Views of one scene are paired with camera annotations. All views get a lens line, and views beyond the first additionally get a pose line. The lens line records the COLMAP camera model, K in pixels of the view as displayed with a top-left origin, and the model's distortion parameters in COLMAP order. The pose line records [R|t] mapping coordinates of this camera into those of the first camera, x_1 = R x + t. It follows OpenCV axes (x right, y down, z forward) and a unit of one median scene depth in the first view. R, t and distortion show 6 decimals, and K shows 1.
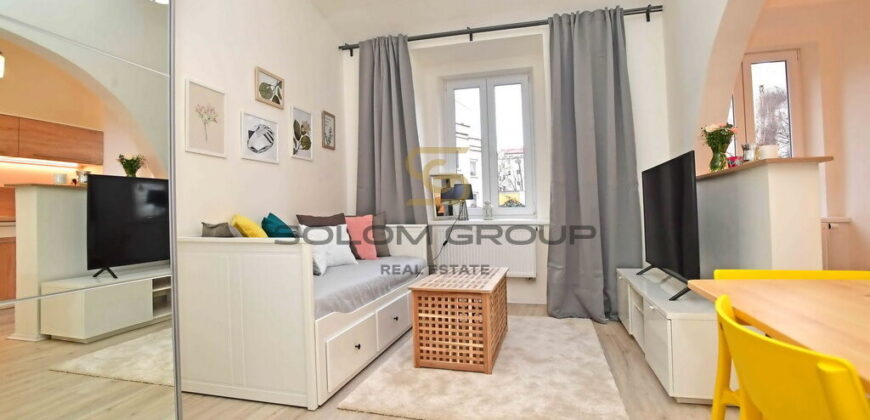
lens RADIAL K [[430.8, 0, 423.6], [0, 430.8, 209.1], [0, 0, 1]] dist [-0.068273, 0.000365]
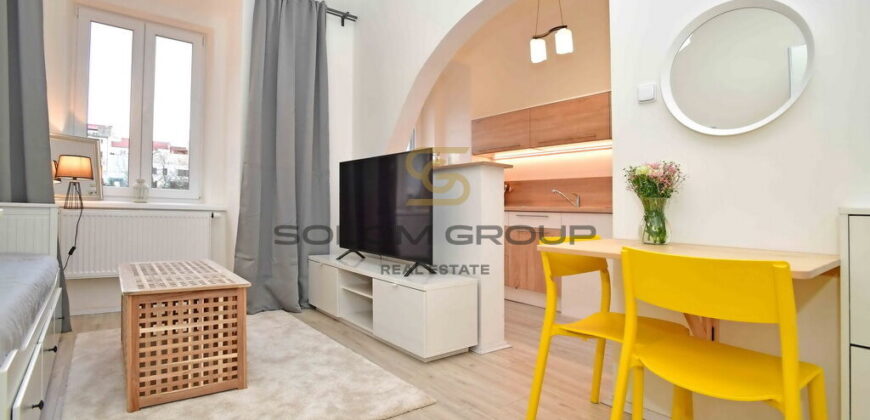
lens RADIAL K [[427.9, 0, 436.0], [0, 427.9, 197.1], [0, 0, 1]] dist [-0.042752, 0.000222]
pose [[0.571205, 0.058059, 0.818751, -0.295091], [-0.040662, 0.998272, -0.042421, 0.044731], [-0.819799, -0.009061, 0.572579, 0.243453]]
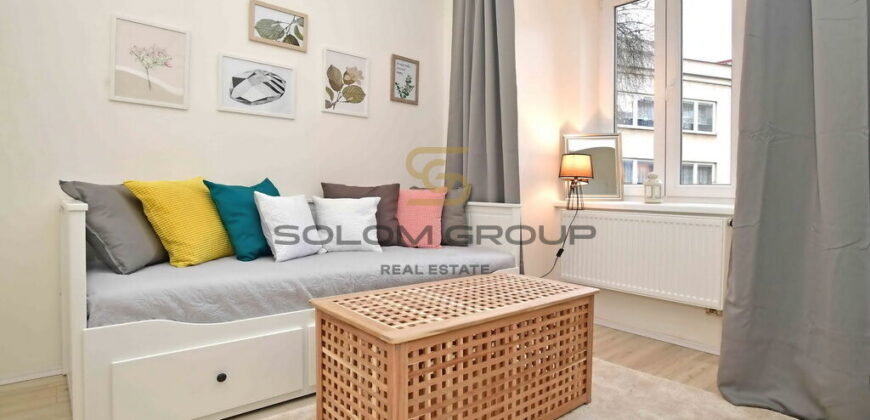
lens RADIAL K [[427.9, 0, 436.0], [0, 427.9, 197.1], [0, 0, 1]] dist [-0.042752, 0.000222]
pose [[0.835104, 0.043939, -0.548335, 0.433387], [-0.033257, 0.999014, 0.029401, 0.013064], [0.549086, -0.006317, 0.835742, 0.597144]]
